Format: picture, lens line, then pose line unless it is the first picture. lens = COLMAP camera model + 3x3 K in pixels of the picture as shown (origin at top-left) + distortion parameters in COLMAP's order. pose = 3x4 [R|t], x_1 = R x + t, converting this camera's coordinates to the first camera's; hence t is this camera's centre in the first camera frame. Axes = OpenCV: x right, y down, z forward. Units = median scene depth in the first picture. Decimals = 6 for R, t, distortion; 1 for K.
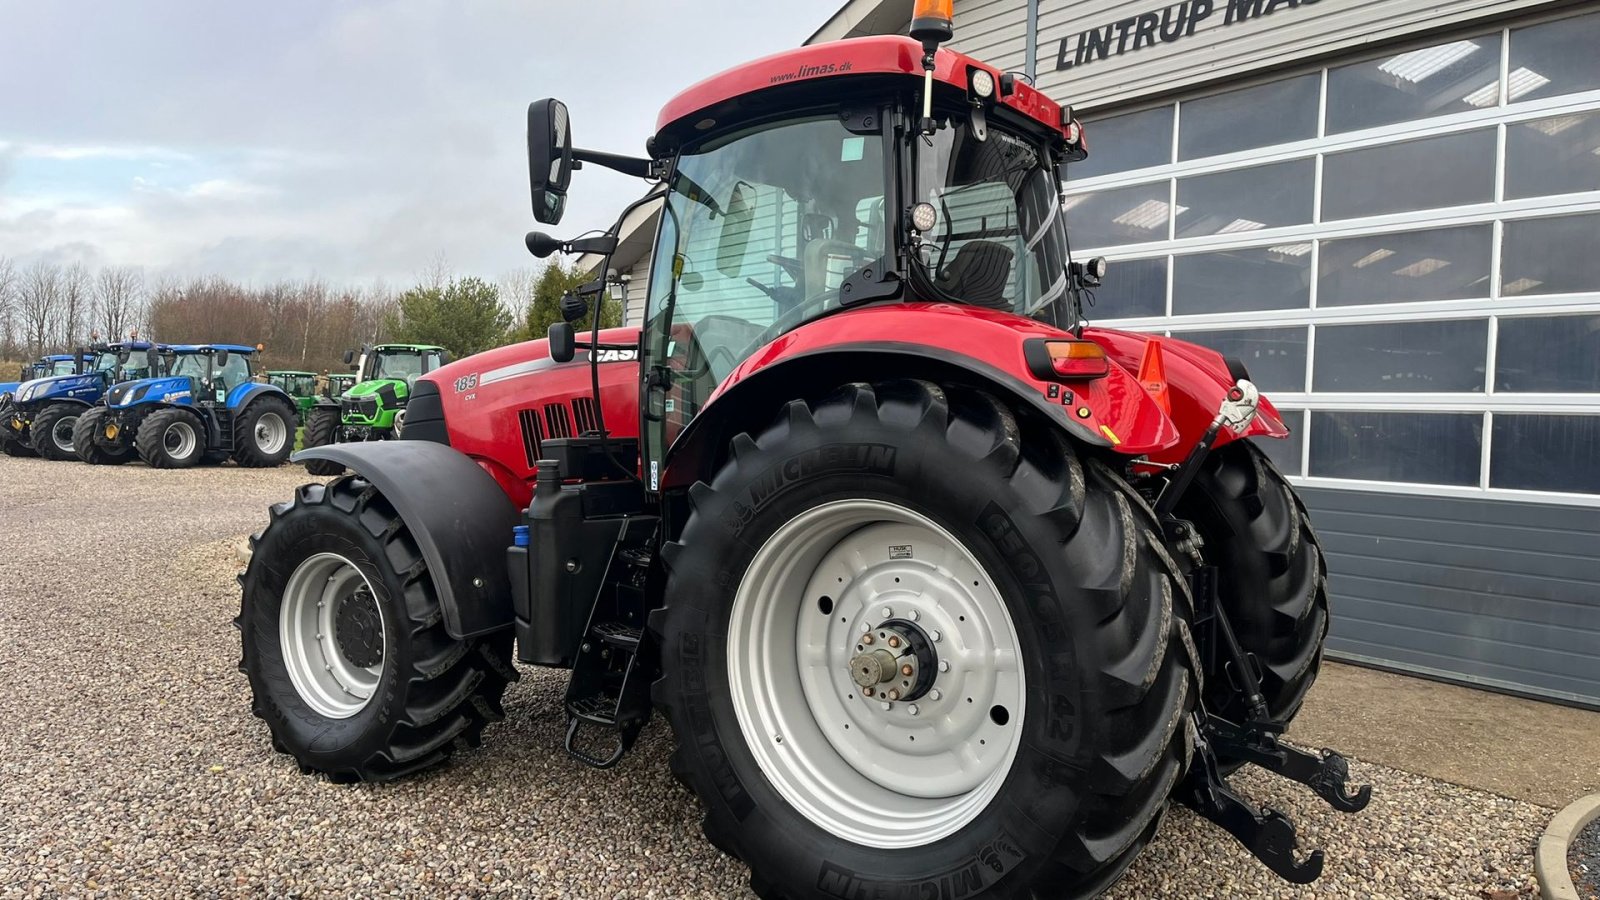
lens RADIAL K [[1209.1, 0, 787.0], [0, 1209.1, 449.7], [0, 0, 1]] dist [0.064871, -0.074446]
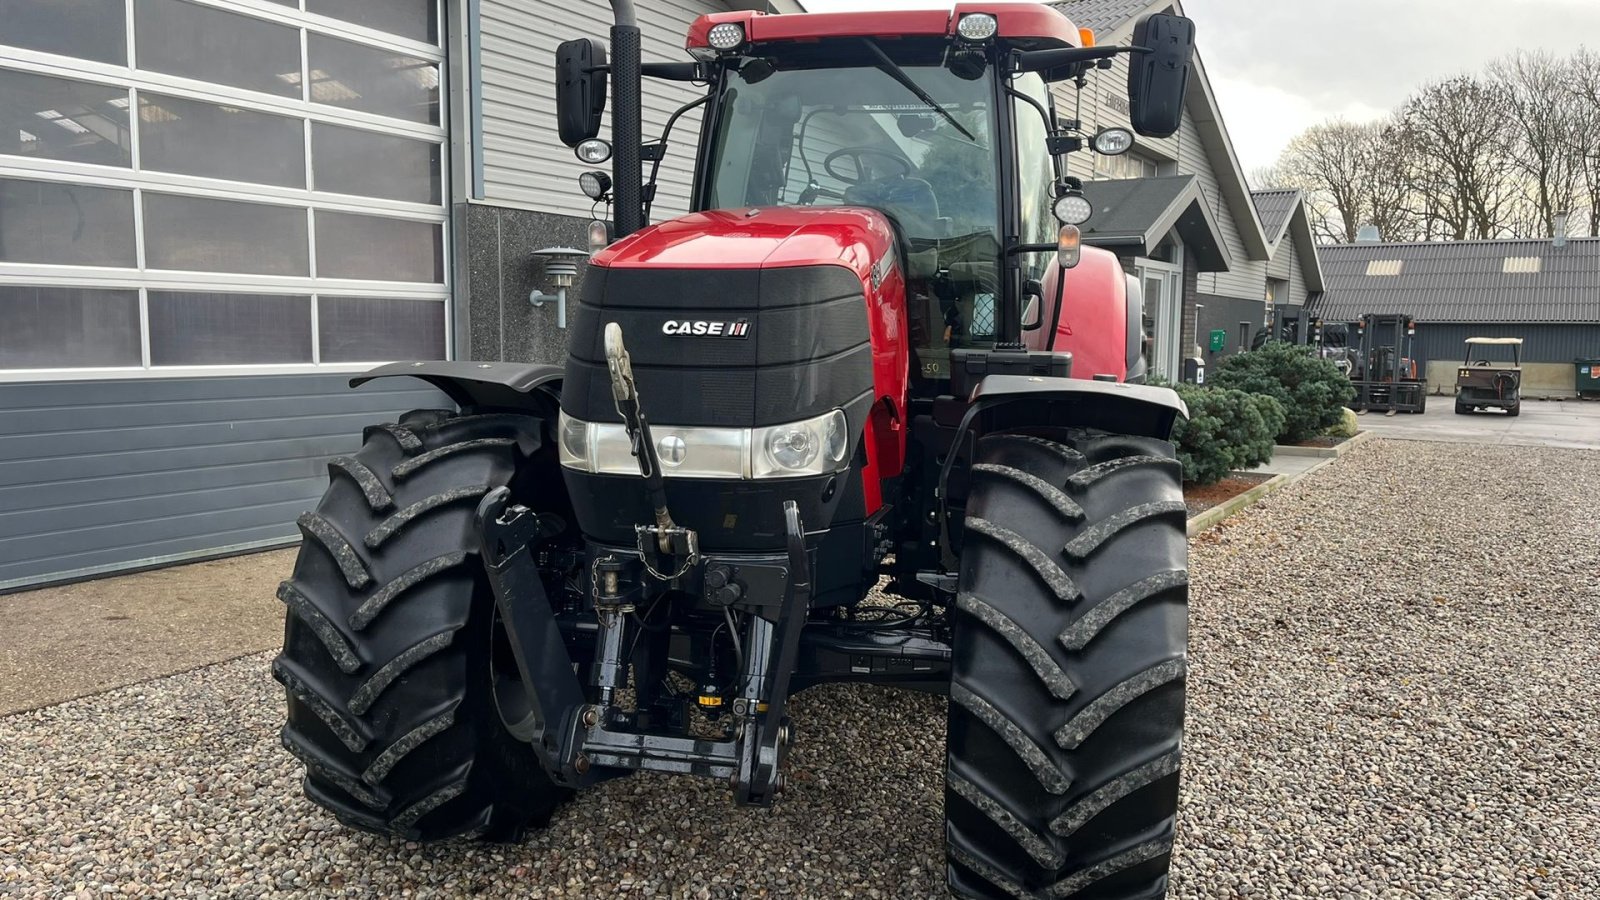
lens RADIAL K [[1209.1, 0, 807.5], [0, 1209.1, 453.2], [0, 0, 1]] dist [0.064871, -0.074446]
pose [[-0.367928, -0.127782, 0.921032, -0.487333], [0.006907, 0.990110, 0.140125, -0.031069], [-0.929828, 0.057918, -0.363407, 0.769283]]
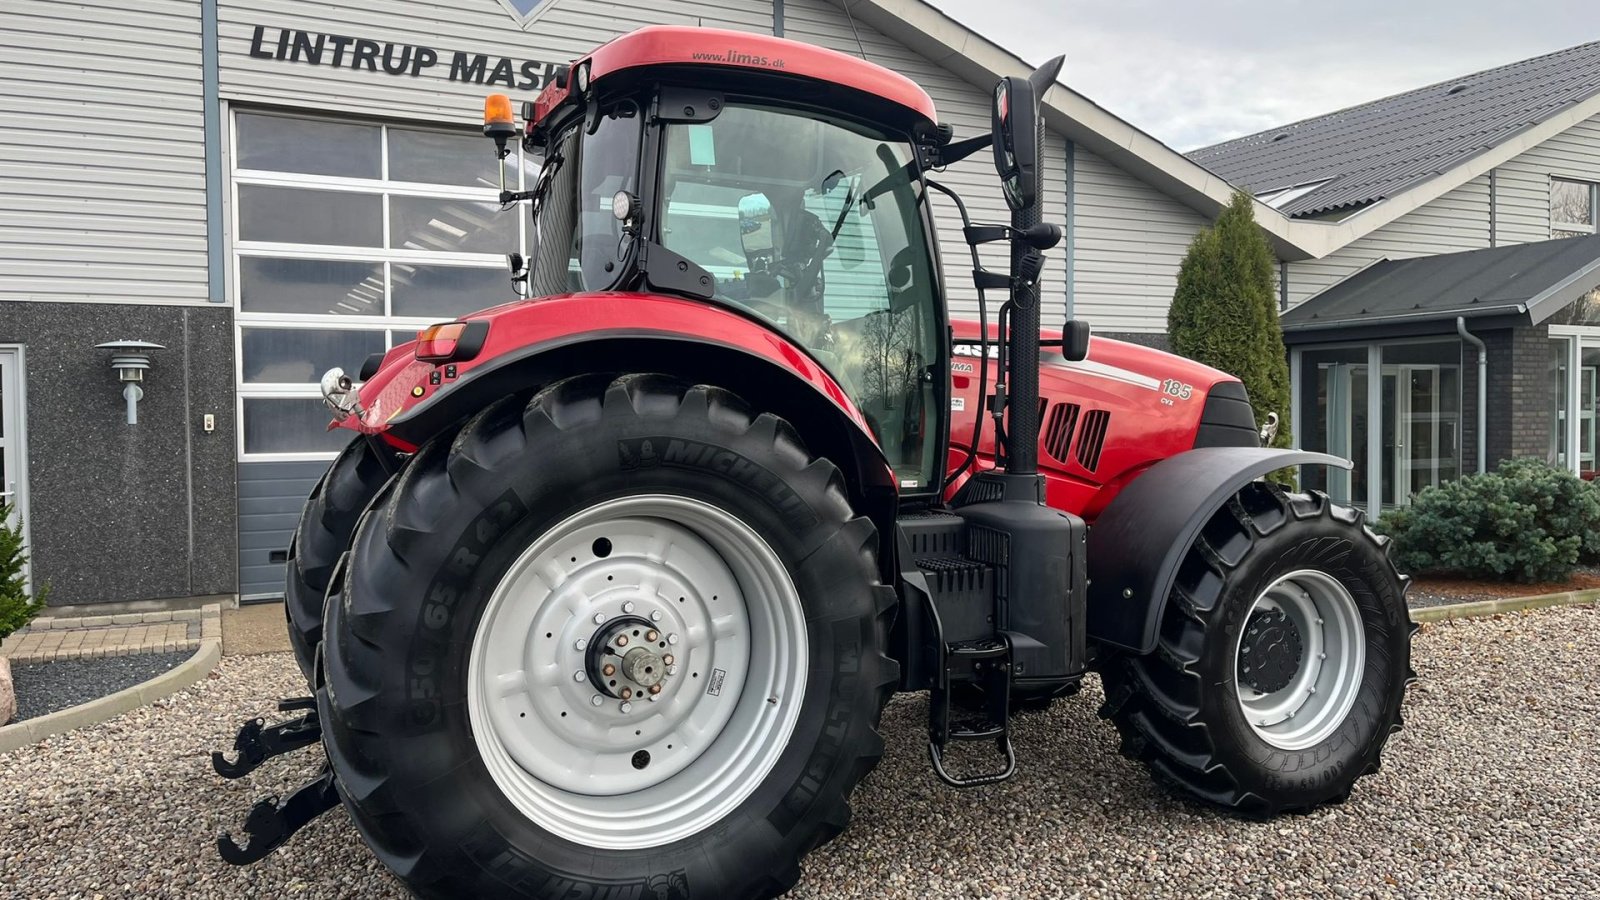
lens RADIAL K [[1209.1, 0, 804.6], [0, 1209.1, 443.7], [0, 0, 1]] dist [0.064871, -0.074446]
pose [[0.189570, -0.054312, 0.980364, -0.697470], [0.043935, 0.997938, 0.046790, -0.027011], [-0.980884, 0.034203, 0.191565, 0.396221]]
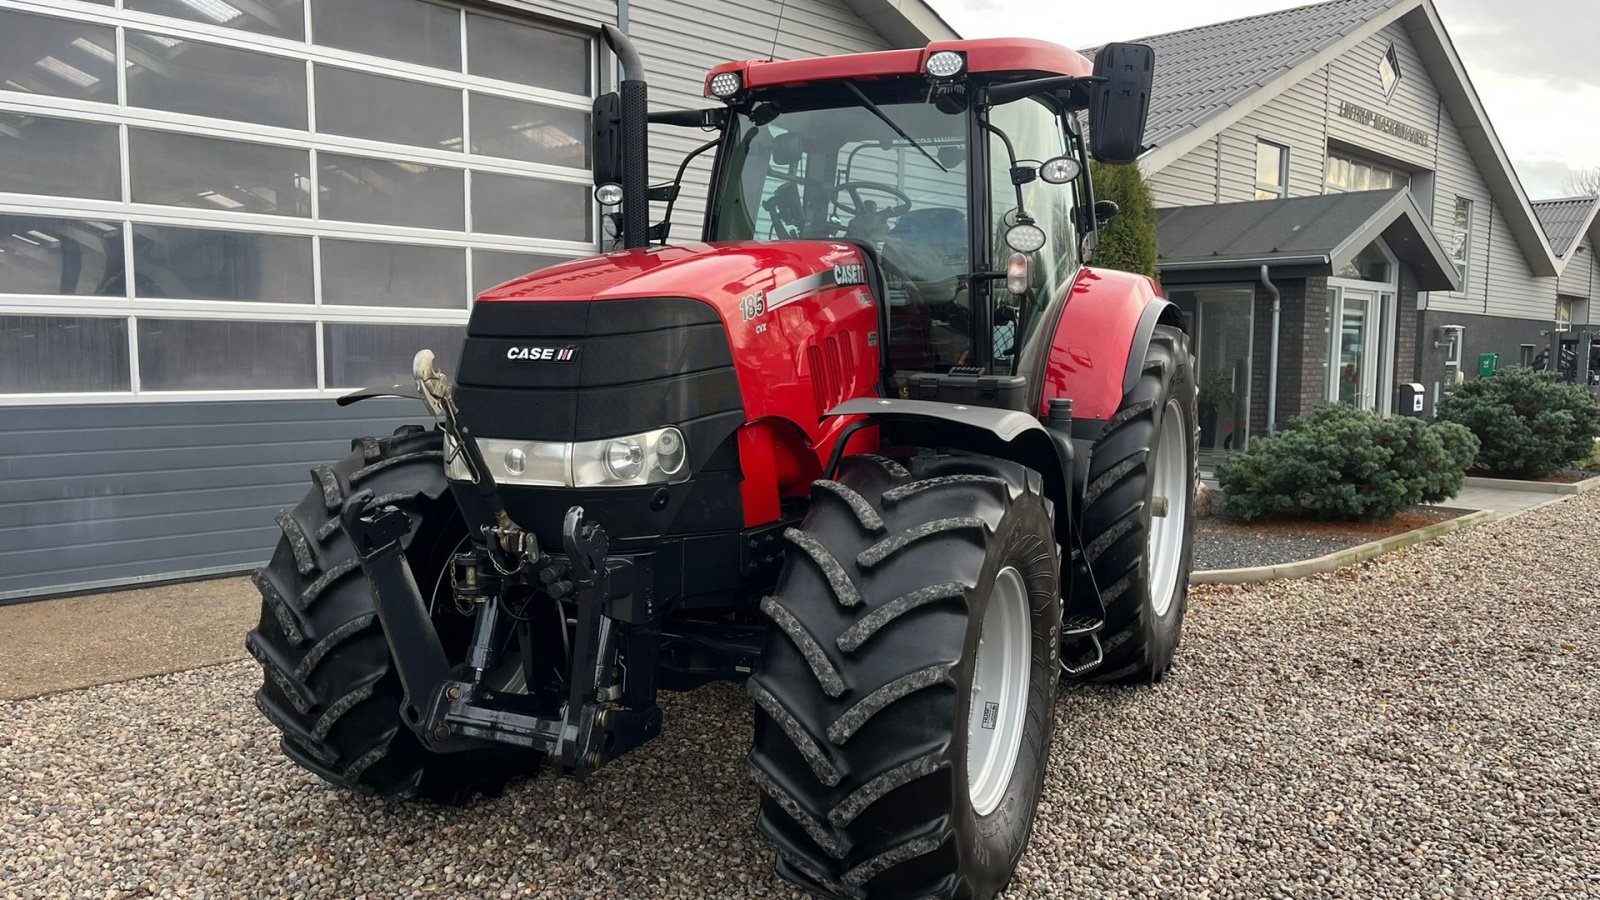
lens RADIAL K [[1209.1, 0, 806.4], [0, 1209.1, 460.9], [0, 0, 1]] dist [0.064871, -0.074446]
pose [[-0.155150, -0.118638, 0.980741, -0.547525], [0.018227, 0.992250, 0.122914, -0.030665], [-0.987723, 0.036946, -0.151785, 0.662276]]
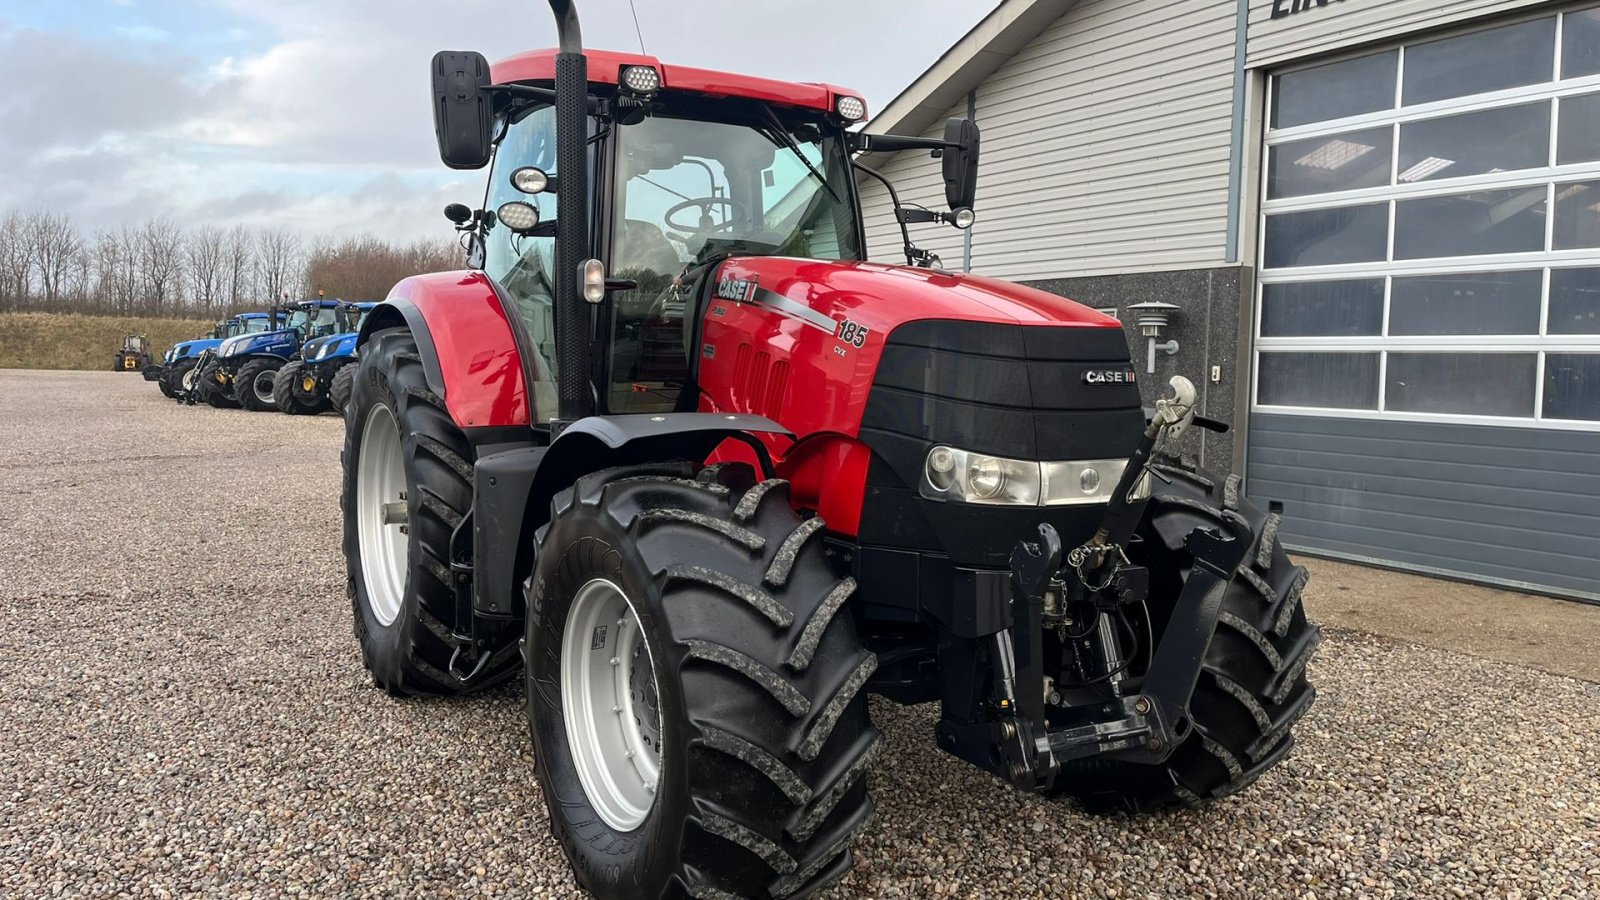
lens RADIAL K [[1209.1, 0, 795.3], [0, 1209.1, 437.5], [0, 0, 1]] dist [0.064871, -0.074446]
pose [[0.995704, -0.001606, -0.092579, -0.081230], [0.004416, 0.999535, 0.030156, 0.003869], [0.092488, -0.030435, 0.995249, -0.059556]]
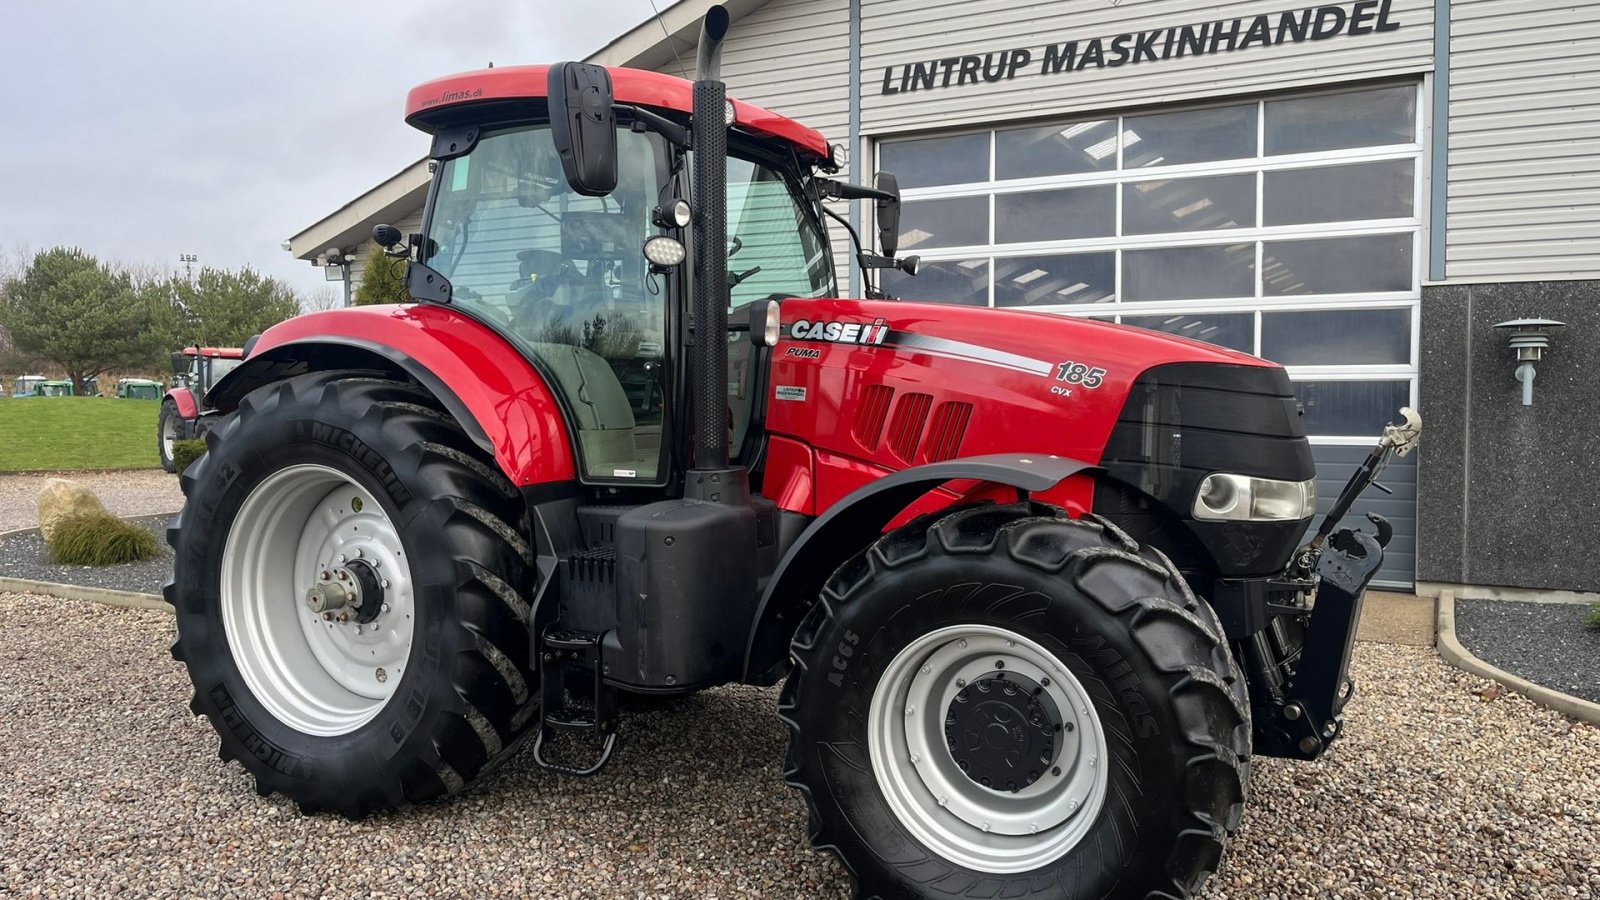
lens RADIAL K [[1209.1, 0, 800.3], [0, 1209.1, 438.5], [0, 0, 1]] dist [0.064871, -0.074446]
pose [[0.901355, -0.042649, 0.430976, -0.372678], [0.039060, 0.999089, 0.017178, -0.006845], [-0.431316, 0.001350, 0.902200, -0.010093]]
